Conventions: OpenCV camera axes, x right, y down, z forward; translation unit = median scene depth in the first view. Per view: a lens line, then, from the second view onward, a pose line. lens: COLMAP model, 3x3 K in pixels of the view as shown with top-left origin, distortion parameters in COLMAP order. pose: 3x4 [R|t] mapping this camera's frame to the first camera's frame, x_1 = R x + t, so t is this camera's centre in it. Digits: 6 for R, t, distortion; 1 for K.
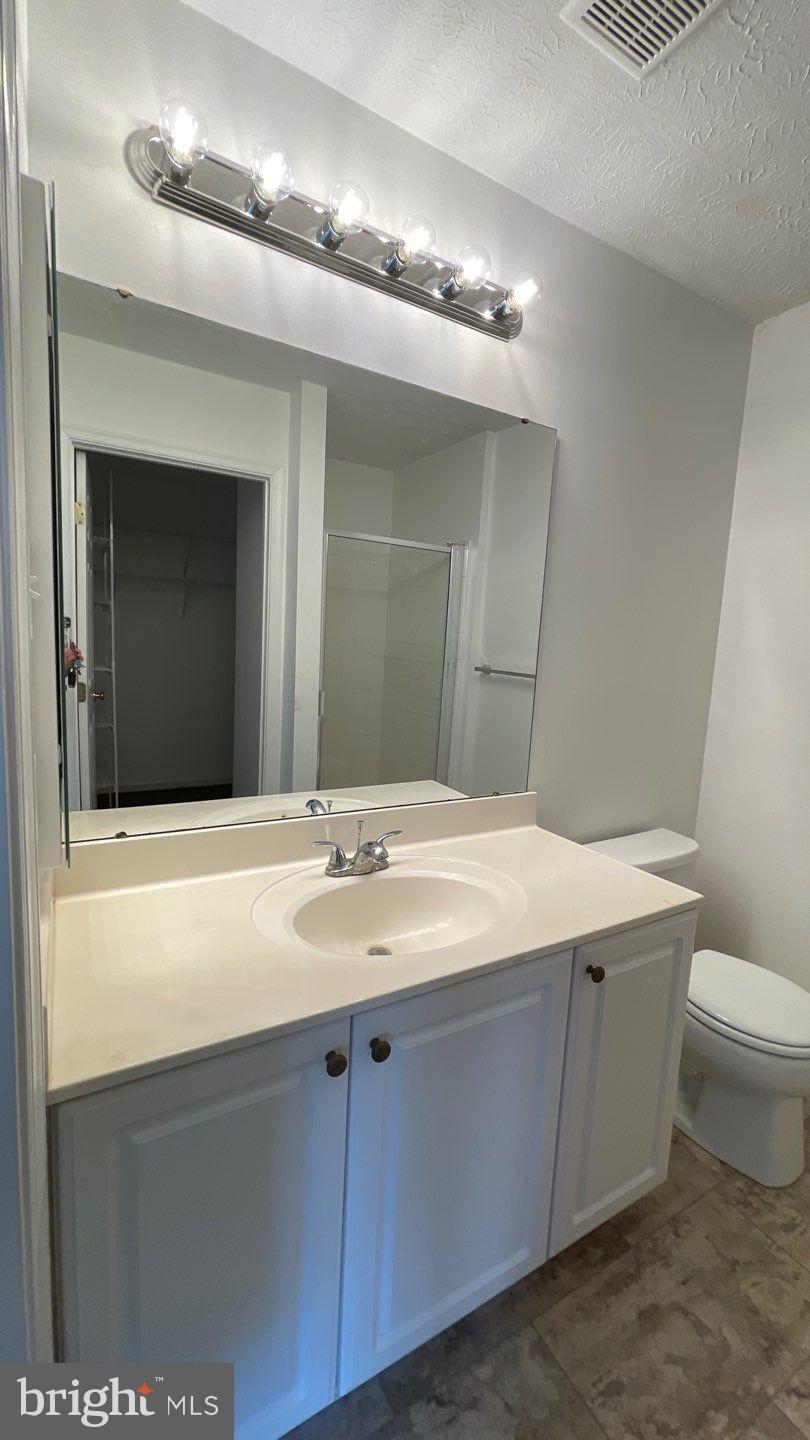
lens RADIAL K [[565.0, 0, 399.4], [0, 565.0, 733.5], [0, 0, 1]] dist [-0.001297, -0.000106]
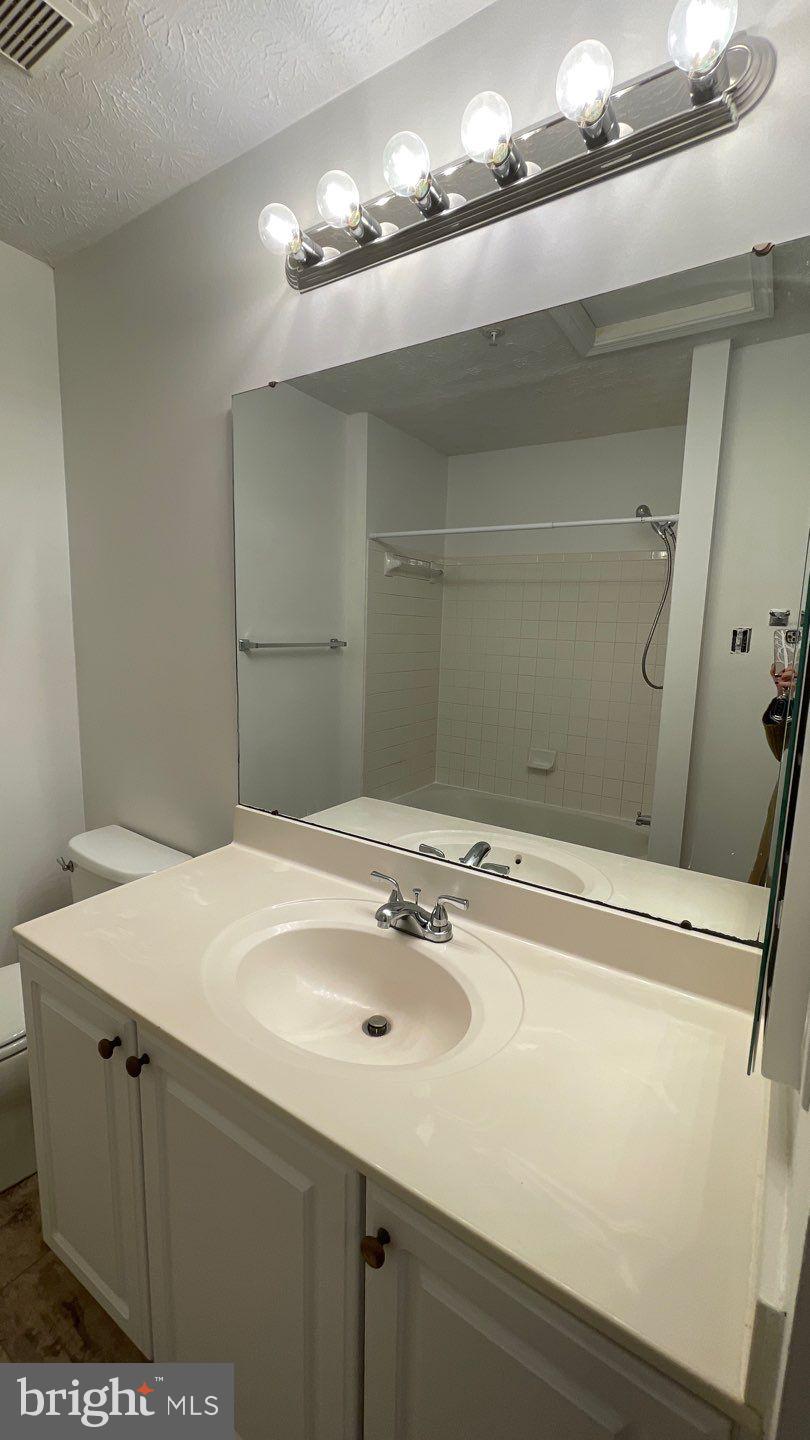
lens RADIAL K [[580.9, 0, 410.1], [0, 580.9, 712.1], [0, 0, 1]] dist [-0.004211, -0.000635]
pose [[0.452611, 0.125740, -0.882798, 0.680587], [-0.136262, 0.988134, 0.070882, -0.149210], [0.881235, 0.088210, 0.464374, 0.571303]]
